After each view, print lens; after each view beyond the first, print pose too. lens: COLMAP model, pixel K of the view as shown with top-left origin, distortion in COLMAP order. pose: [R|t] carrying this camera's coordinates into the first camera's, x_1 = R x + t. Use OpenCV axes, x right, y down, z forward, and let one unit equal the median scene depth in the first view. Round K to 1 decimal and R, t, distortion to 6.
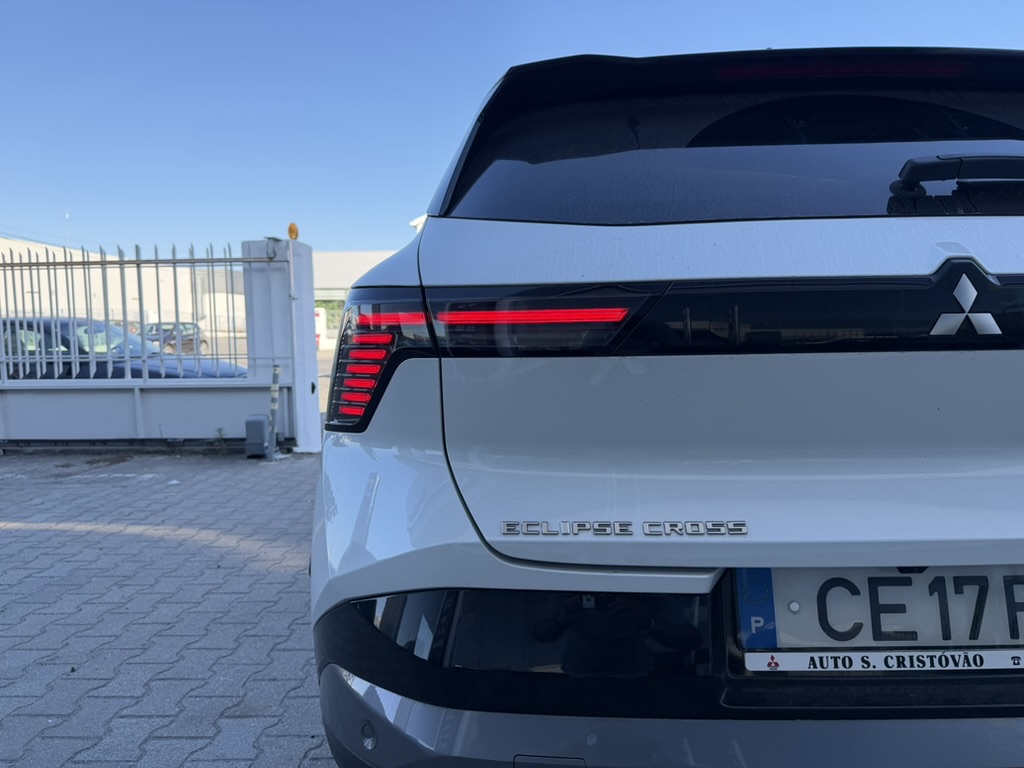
lens RADIAL K [[727.9, 0, 512.0], [0, 727.9, 384.0], [0, 0, 1]] dist [0.025915, -0.037773]
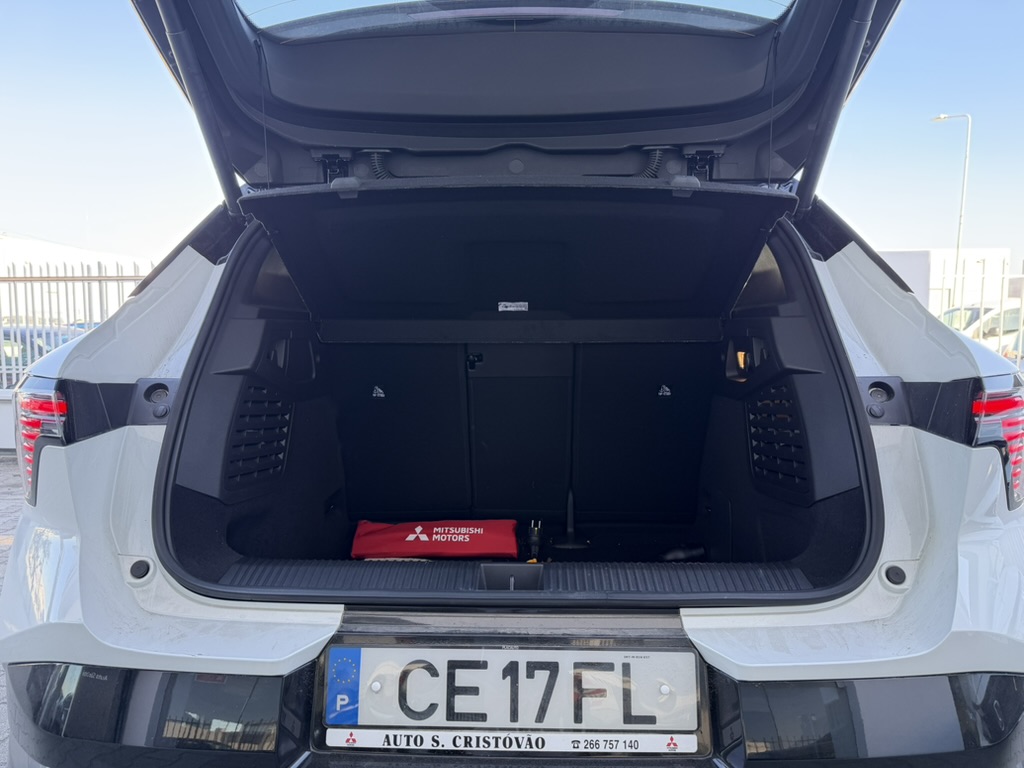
lens RADIAL K [[727.9, 0, 512.0], [0, 727.9, 384.0], [0, 0, 1]] dist [0.025915, -0.037773]
pose [[0.999523, 0.014011, -0.027506, 0.608812], [-0.014083, 0.999898, -0.002404, -0.141425], [0.027470, 0.002790, 0.999619, -0.071853]]
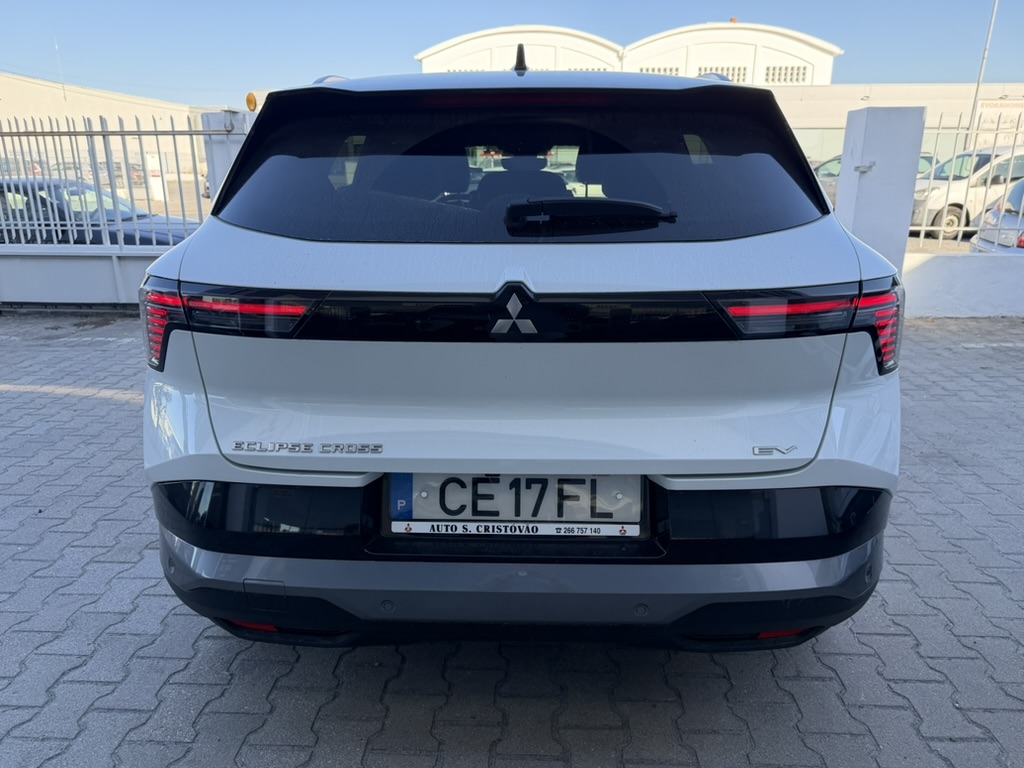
lens RADIAL K [[719.6, 0, 512.0], [0, 719.6, 384.0], [0, 0, 1]] dist [0.125981, -0.179234]
pose [[0.999567, 0.019553, -0.021971, 0.606534], [-0.014606, 0.978392, 0.206240, -0.258700], [0.025529, -0.205830, 0.978255, -0.486486]]
